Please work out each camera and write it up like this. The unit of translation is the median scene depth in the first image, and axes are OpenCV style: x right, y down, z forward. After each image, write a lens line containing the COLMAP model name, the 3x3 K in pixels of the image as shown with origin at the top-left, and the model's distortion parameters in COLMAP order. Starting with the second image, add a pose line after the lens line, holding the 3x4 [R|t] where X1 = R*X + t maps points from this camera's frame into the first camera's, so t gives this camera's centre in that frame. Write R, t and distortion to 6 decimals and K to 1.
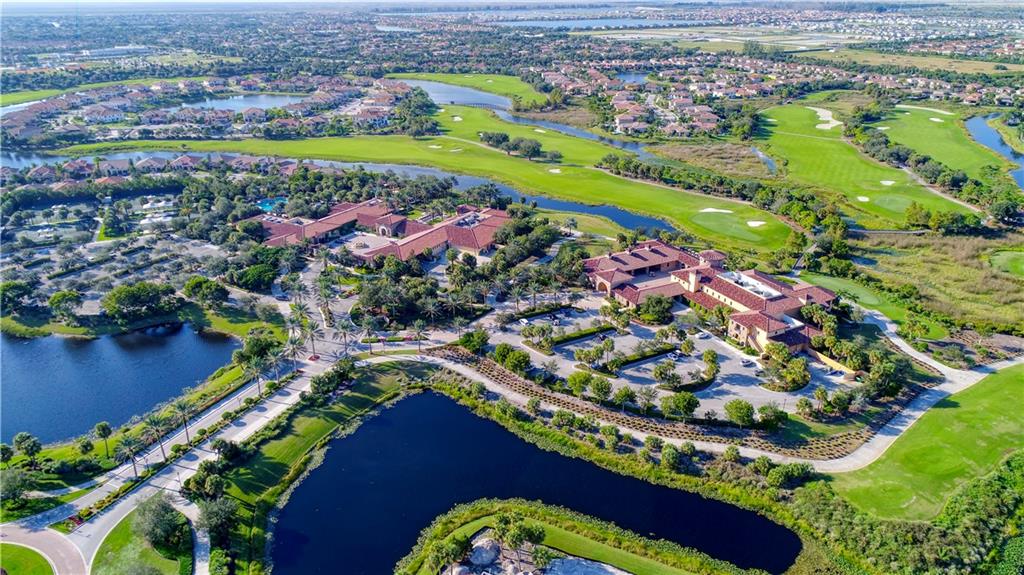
lens RADIAL K [[704.4, 0, 509.7], [0, 704.4, 292.4], [0, 0, 1]] dist [0.016019, -0.002894]
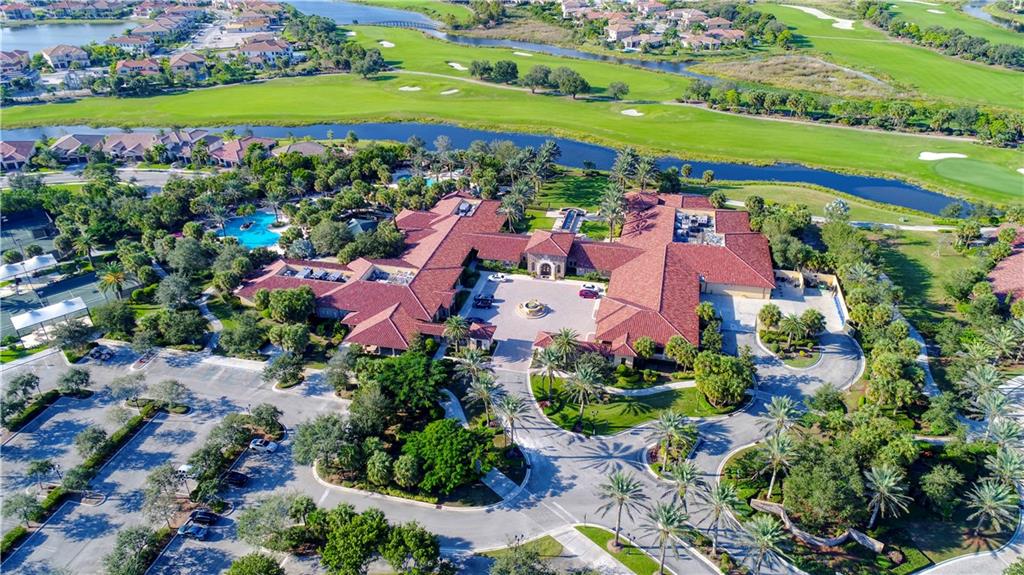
lens RADIAL K [[704.4, 0, 509.7], [0, 704.4, 292.4], [0, 0, 1]] dist [0.016019, -0.002894]
pose [[0.953288, -0.153236, 0.260310, -0.216201], [0.124411, 0.984463, 0.123914, -0.086428], [-0.275253, -0.085740, 0.957541, 0.312983]]
